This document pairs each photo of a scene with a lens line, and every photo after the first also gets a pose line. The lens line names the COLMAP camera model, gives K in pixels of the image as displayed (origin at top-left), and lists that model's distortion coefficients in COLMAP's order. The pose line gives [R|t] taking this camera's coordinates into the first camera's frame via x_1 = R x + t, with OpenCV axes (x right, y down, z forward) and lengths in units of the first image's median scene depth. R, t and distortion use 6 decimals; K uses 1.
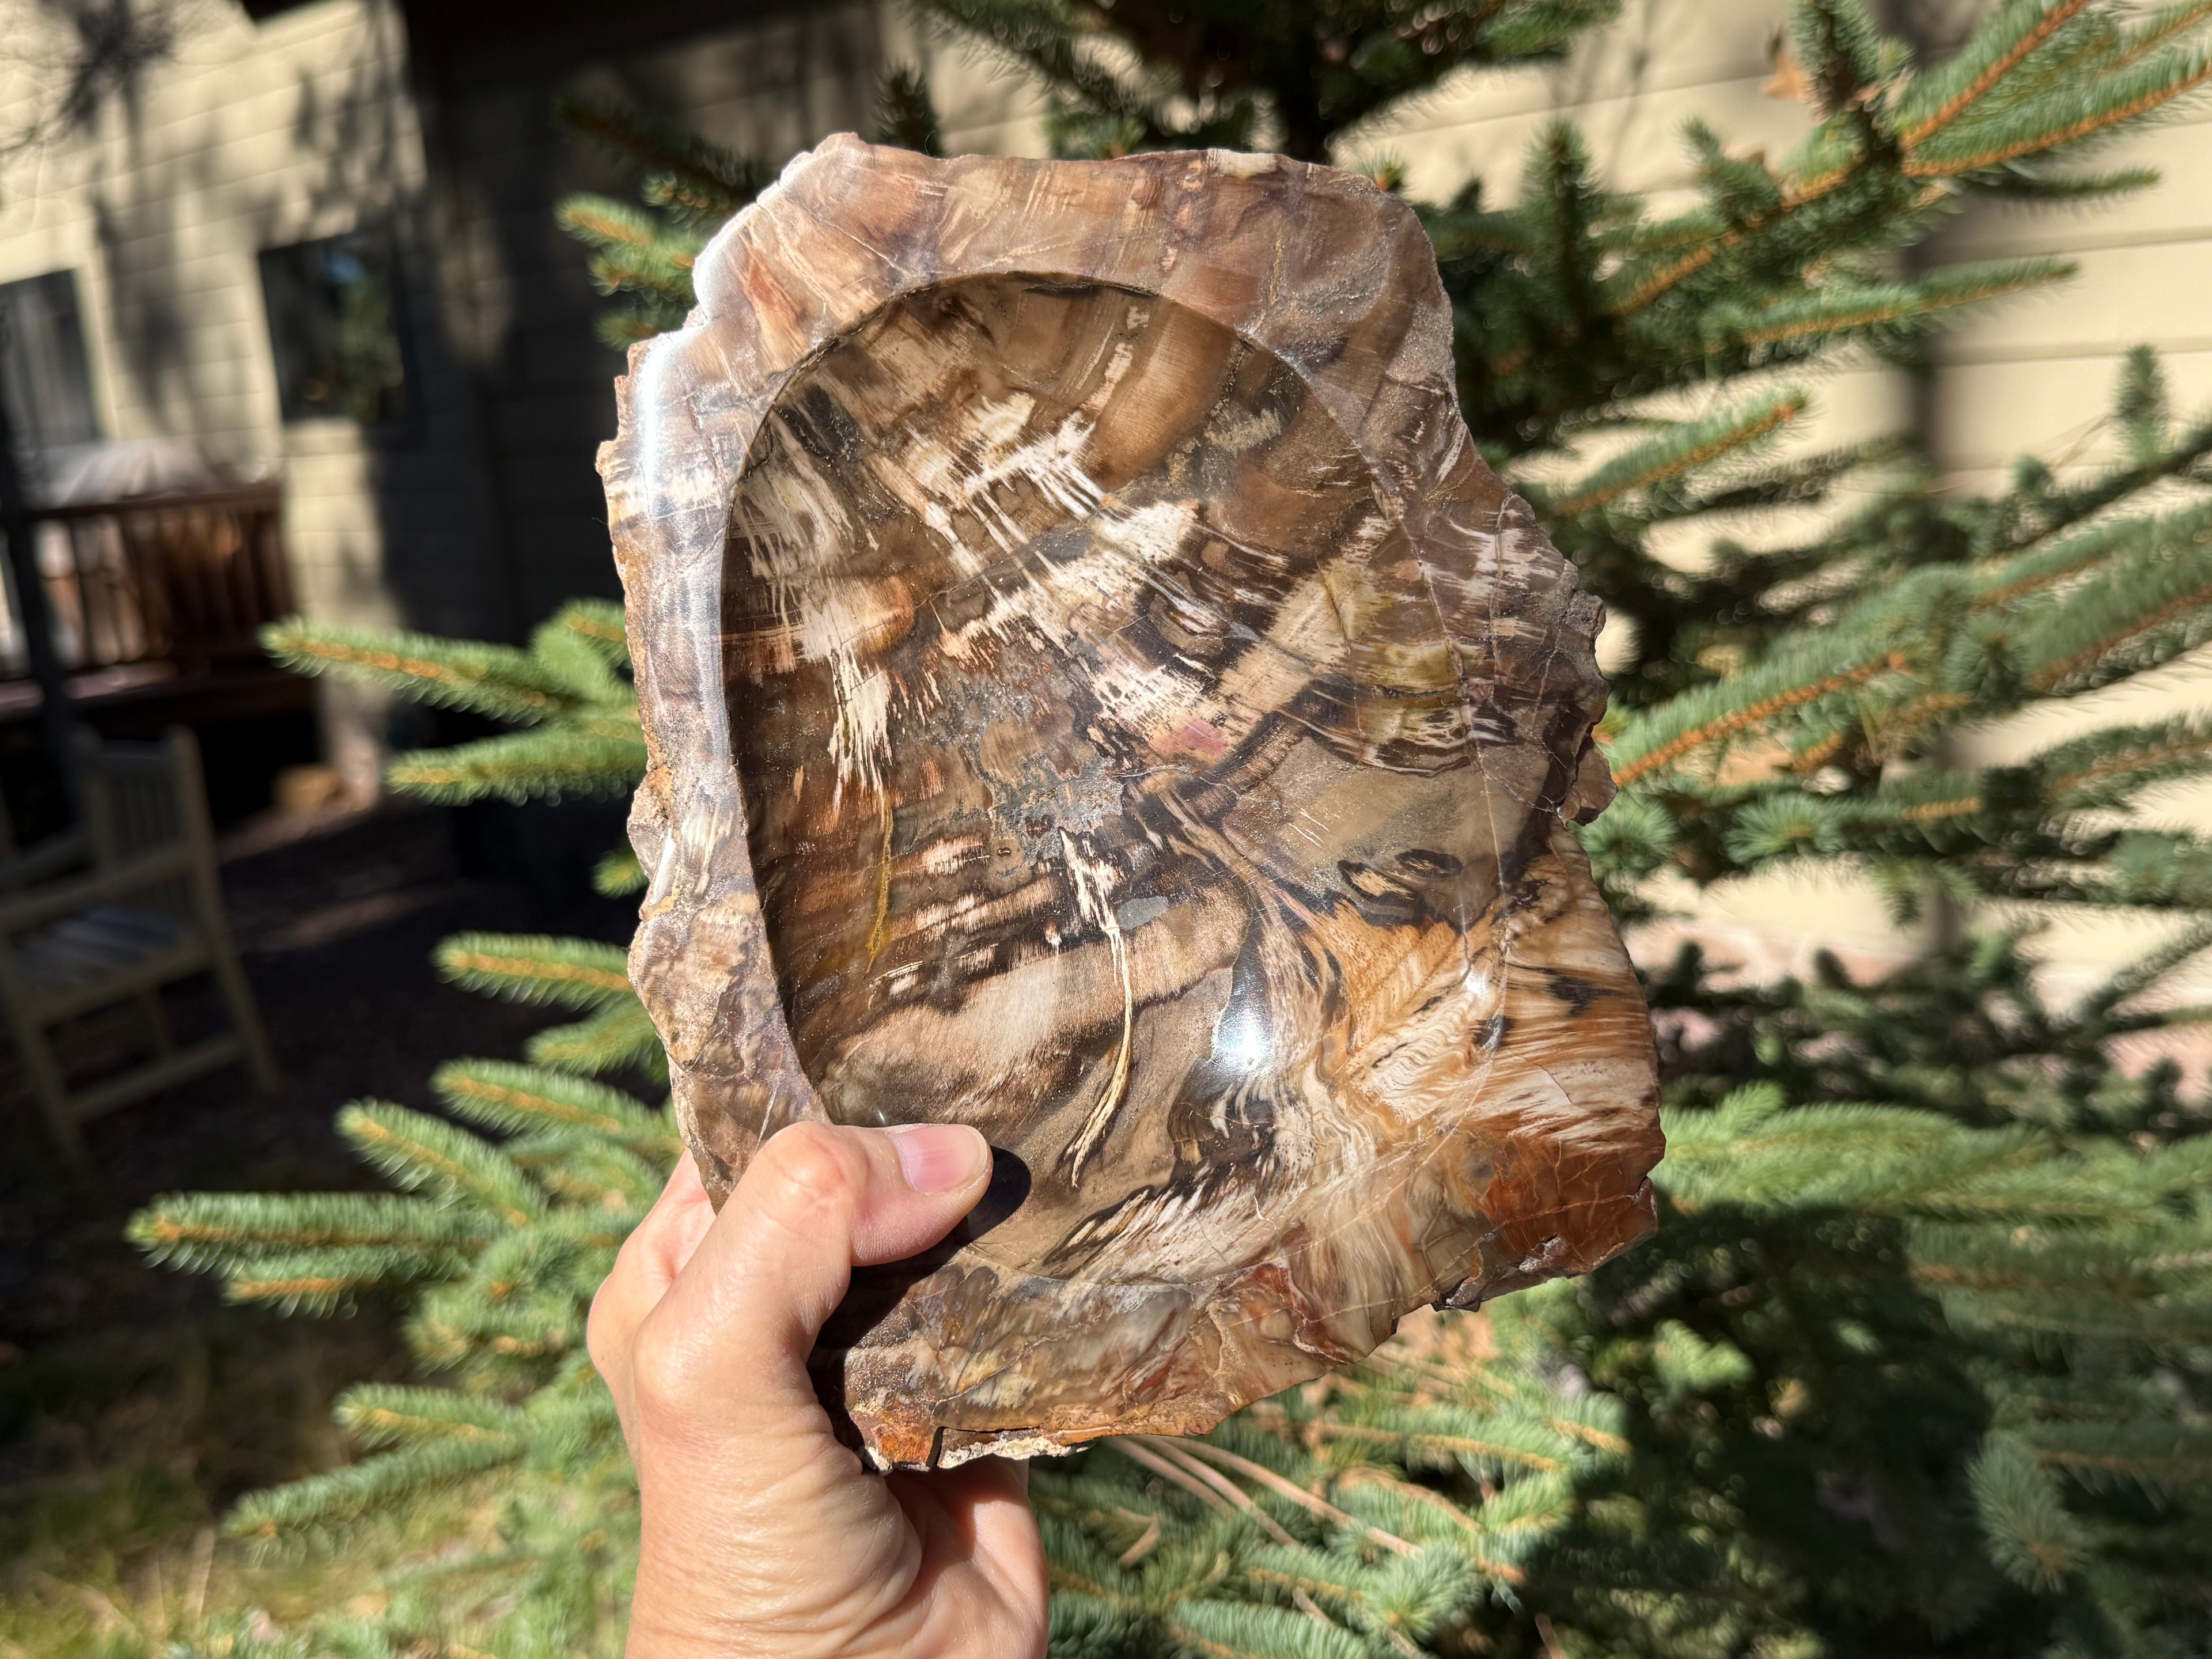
lens RADIAL K [[2190.1, 0, 1109.1], [0, 2190.1, 833.7], [0, 0, 1]] dist [0.113650, 0.000000]
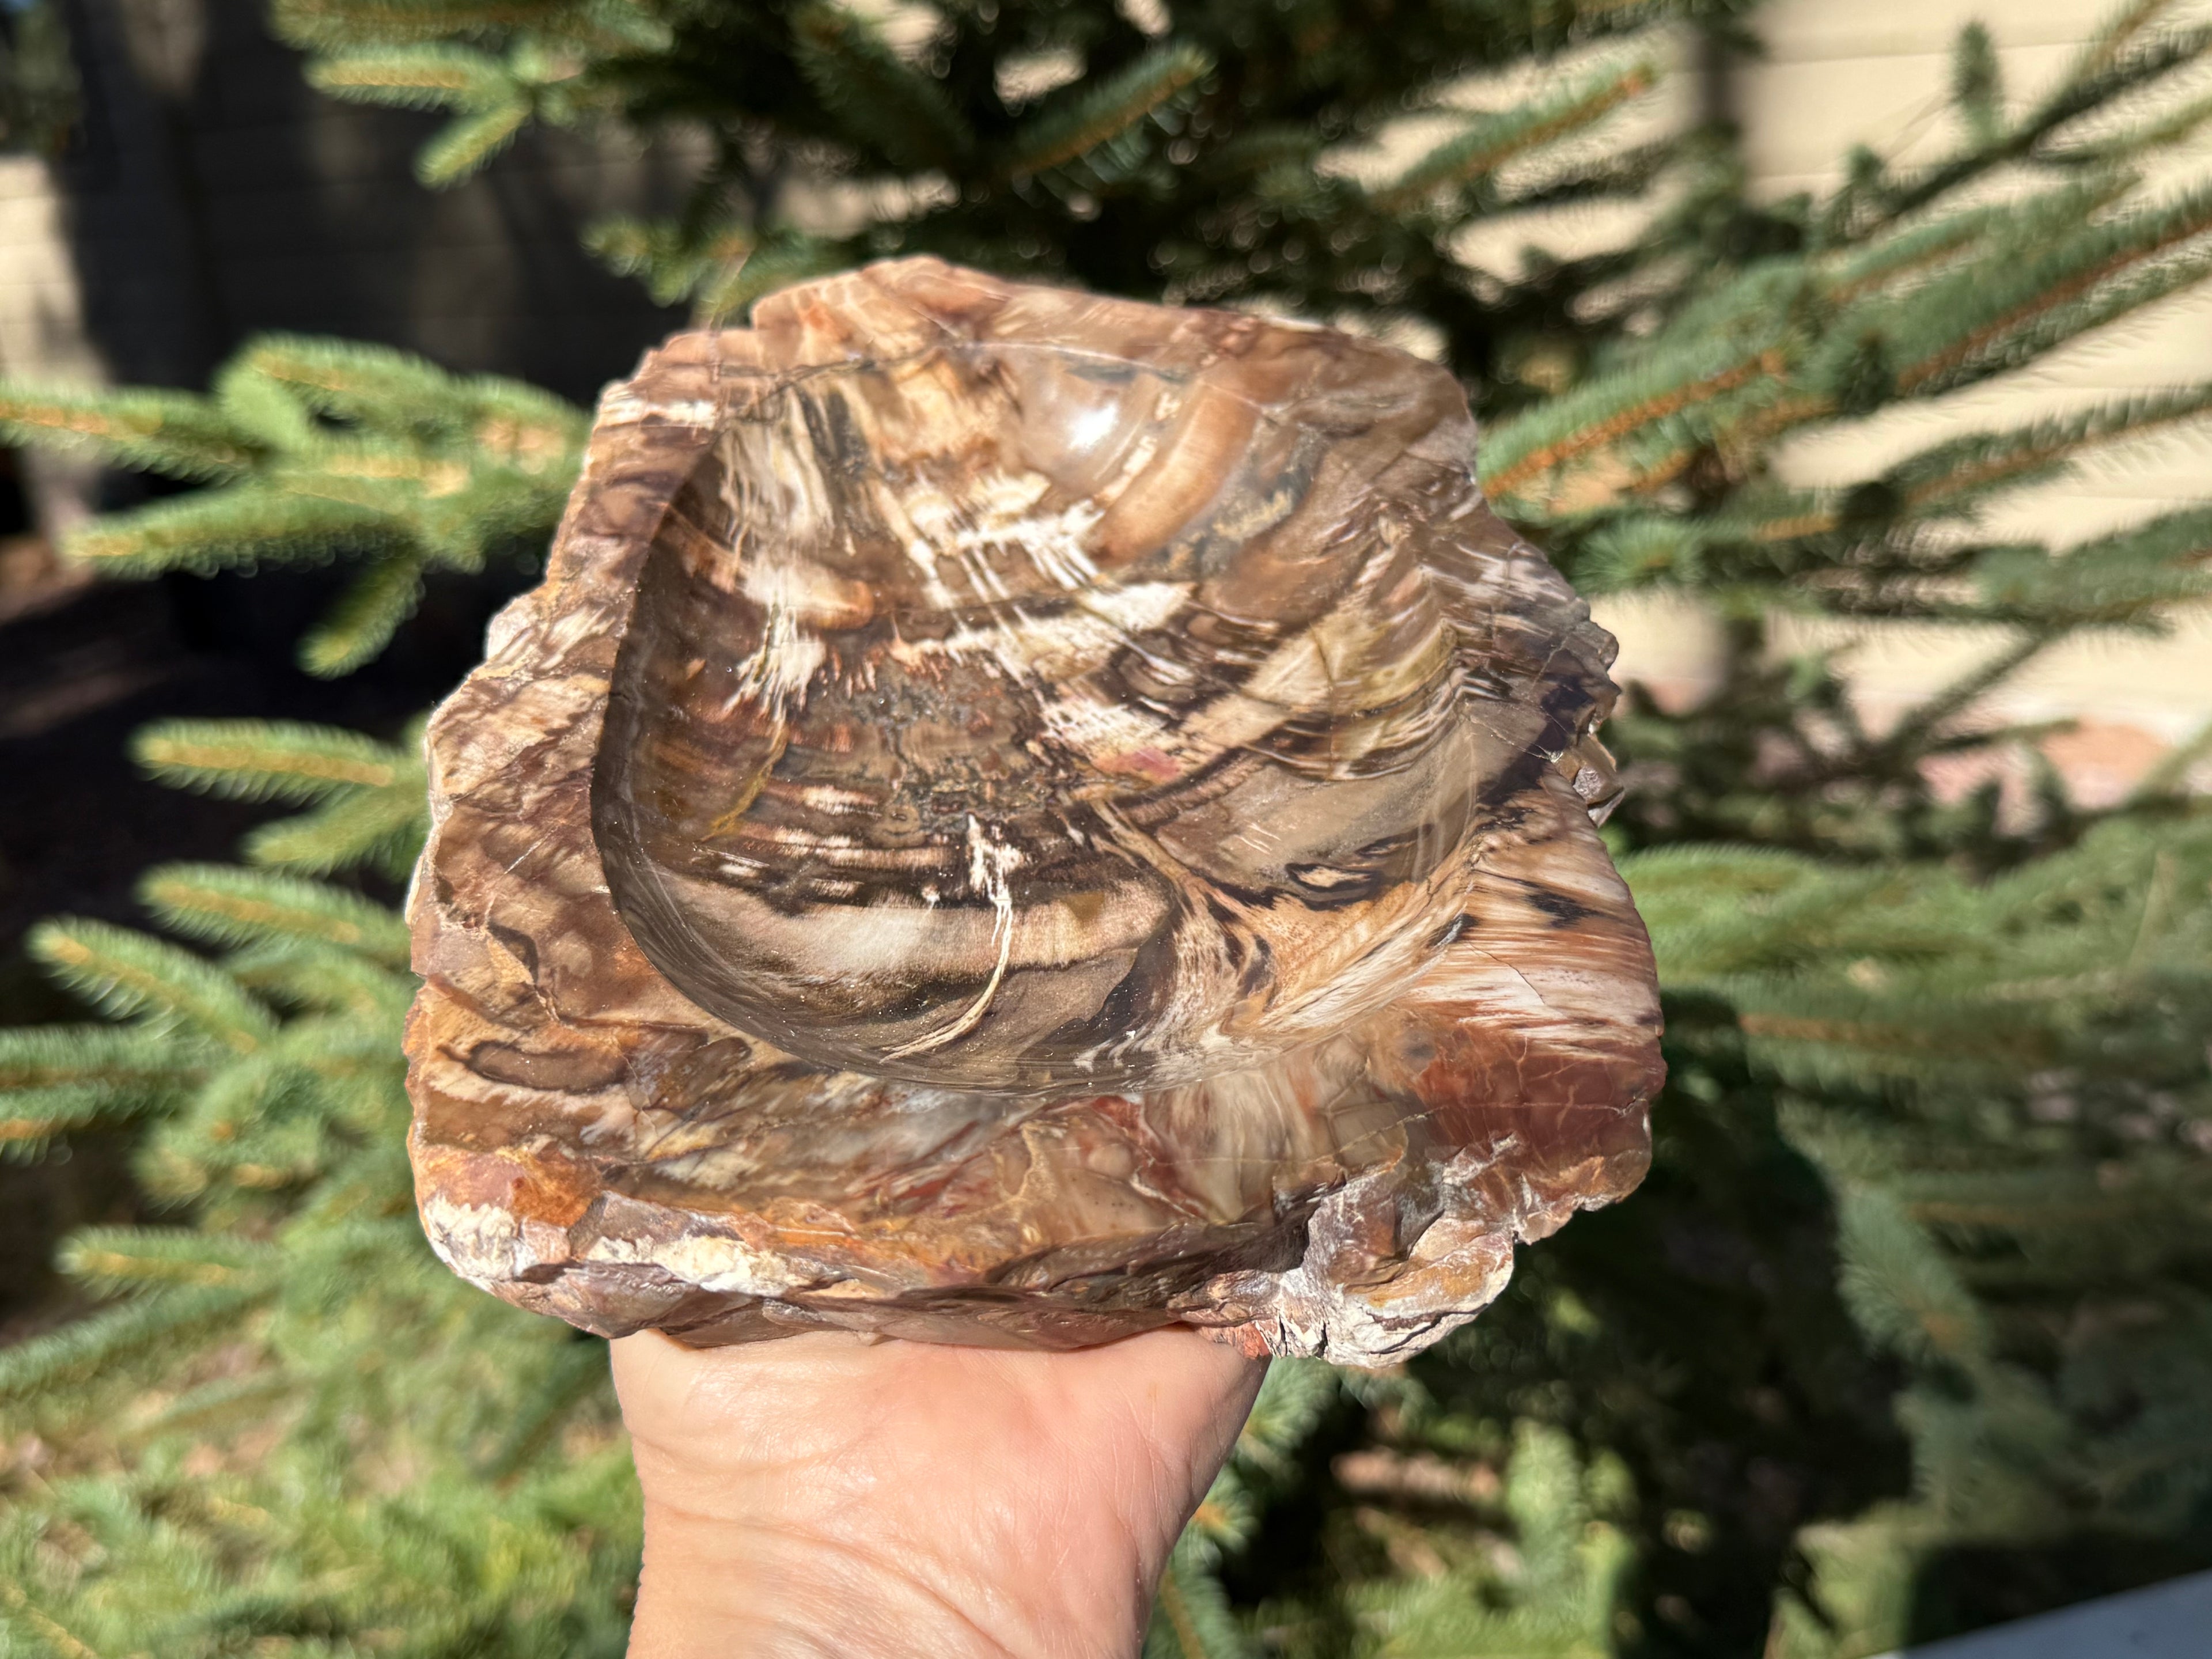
lens RADIAL K [[2190.1, 0, 1111.0], [0, 2190.1, 824.2], [0, 0, 1]] dist [0.113650, 0.000000]
pose [[0.978595, 0.187938, -0.083856, 0.106491], [-0.196312, 0.730195, -0.654429, 0.562497], [-0.061761, 0.656883, 0.751459, 0.366945]]
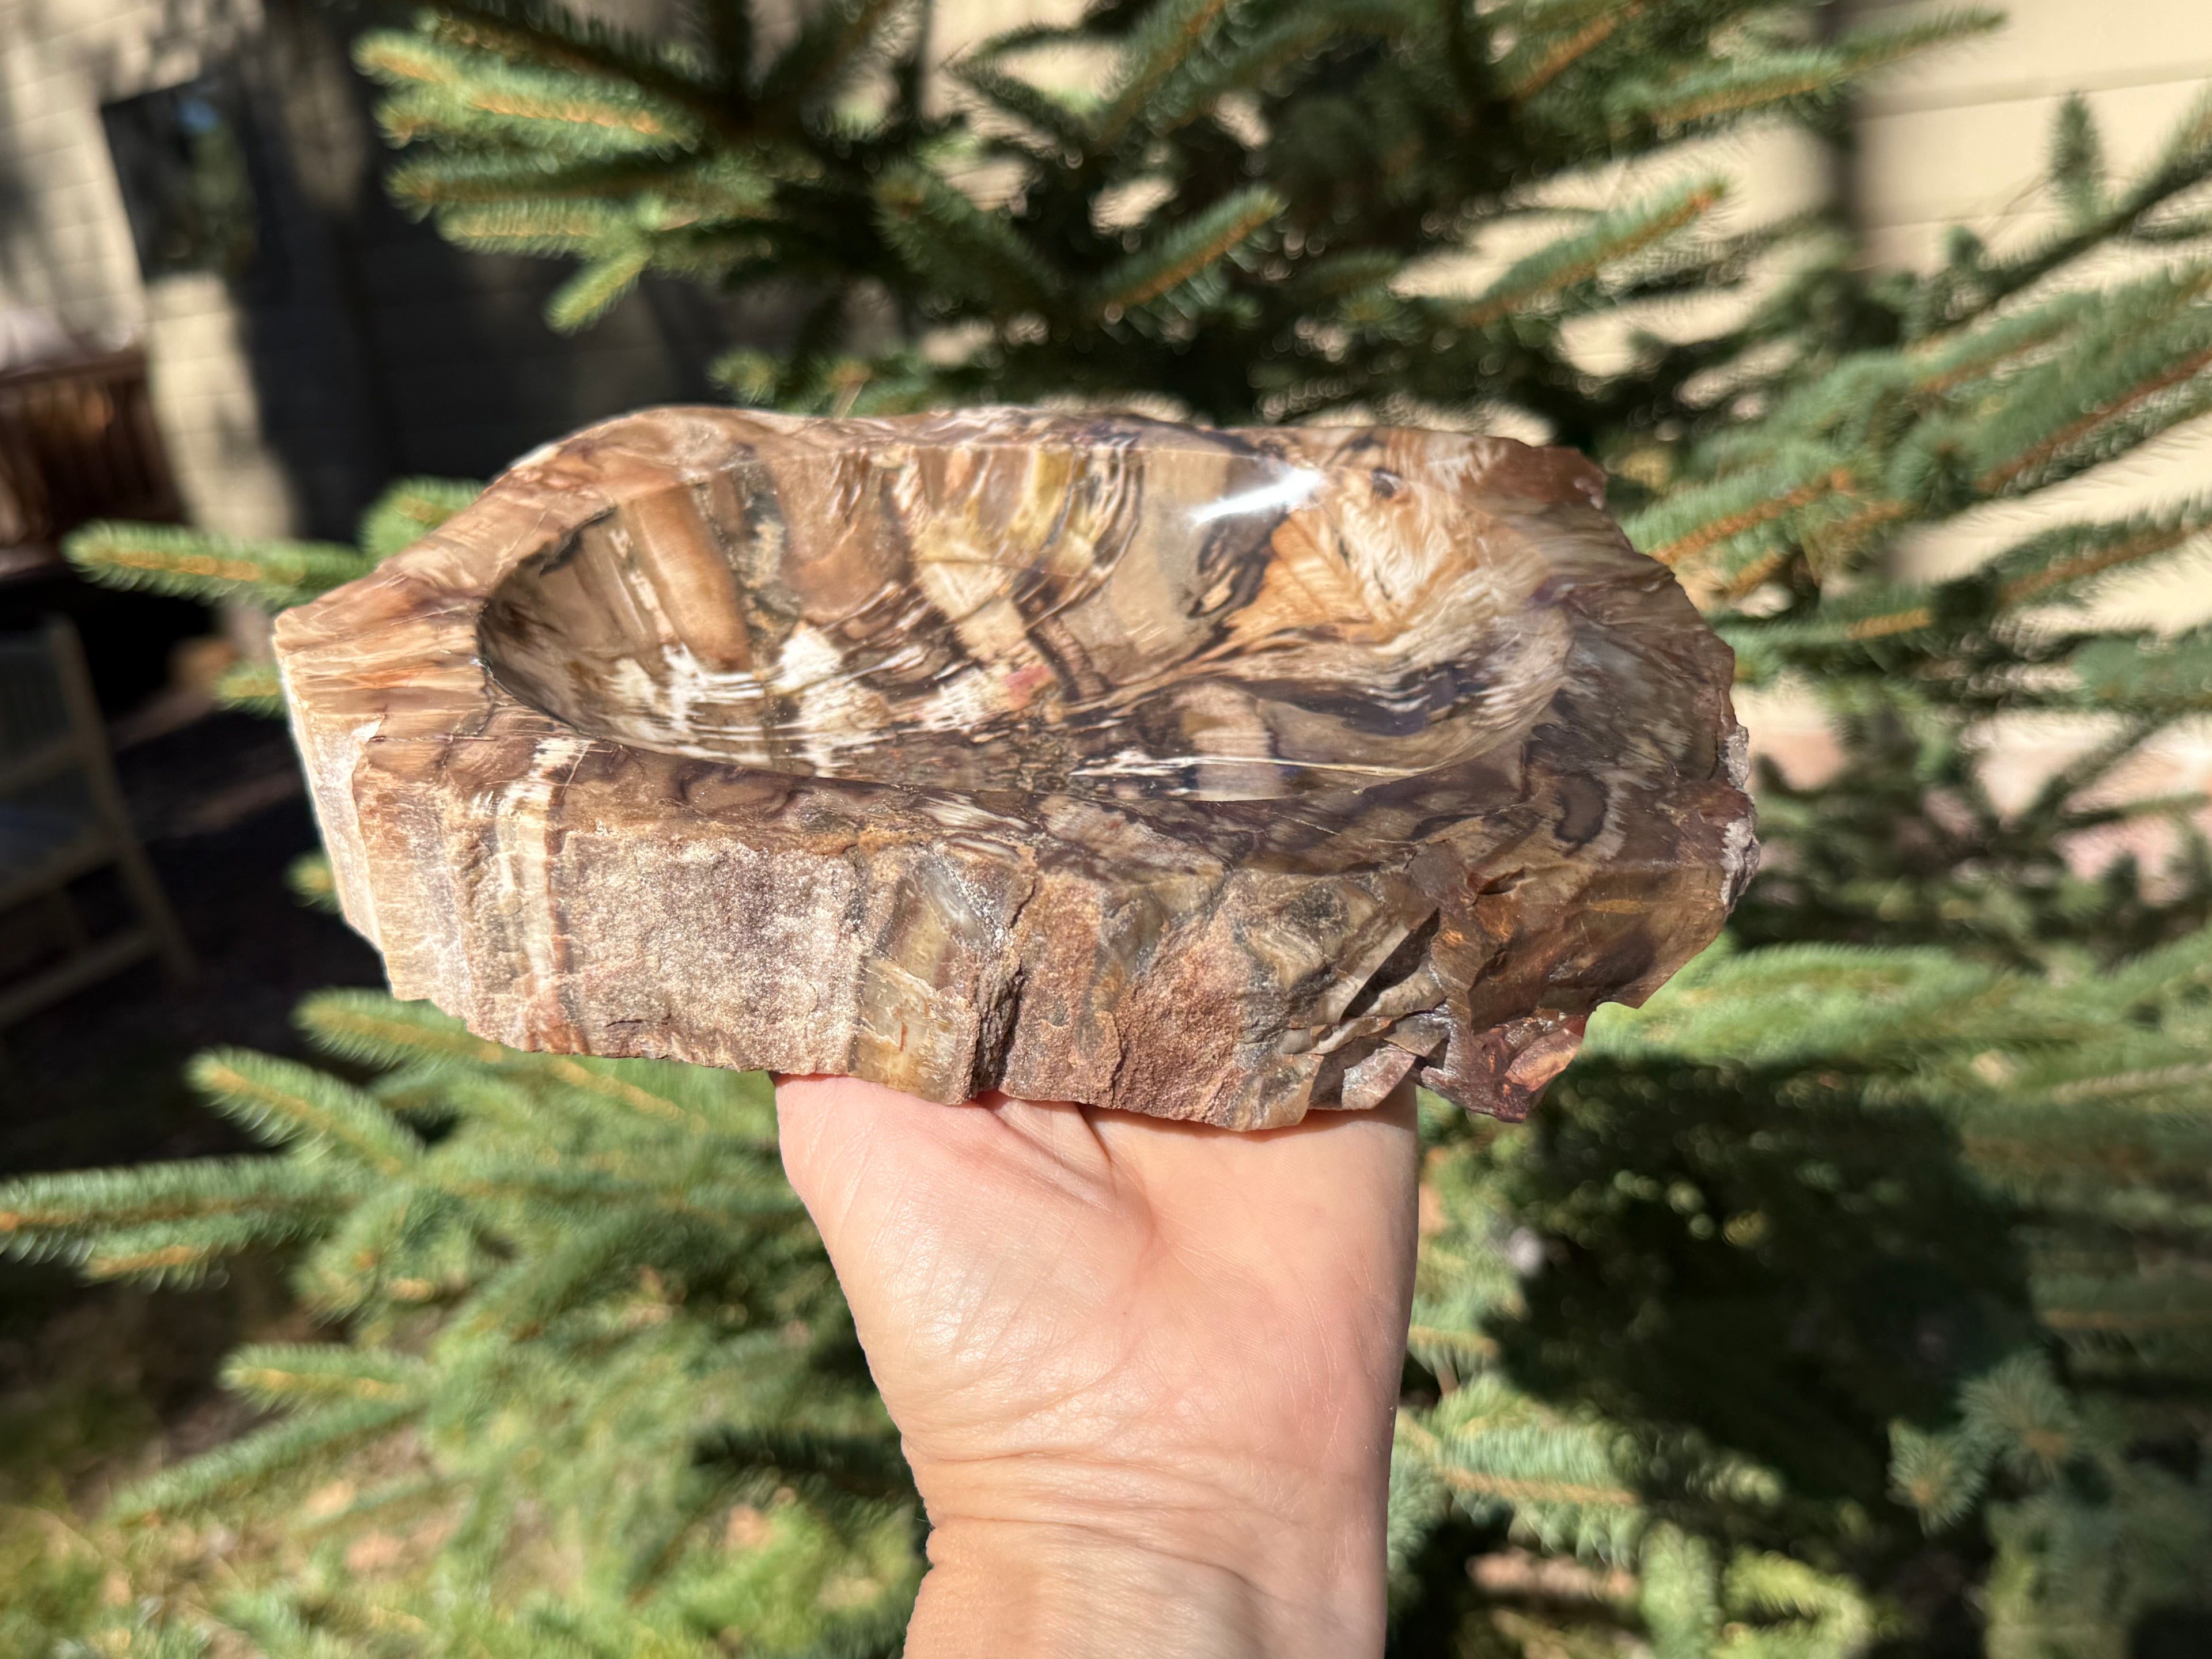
lens RADIAL K [[2190.1, 0, 1122.6], [0, 2190.1, 823.8], [0, 0, 1]] dist [0.113650, 0.000000]
pose [[0.290314, -0.469108, 0.834060, -0.811407], [0.948716, 0.255064, -0.186764, 0.201872], [-0.125126, 0.845506, 0.519099, 0.551440]]
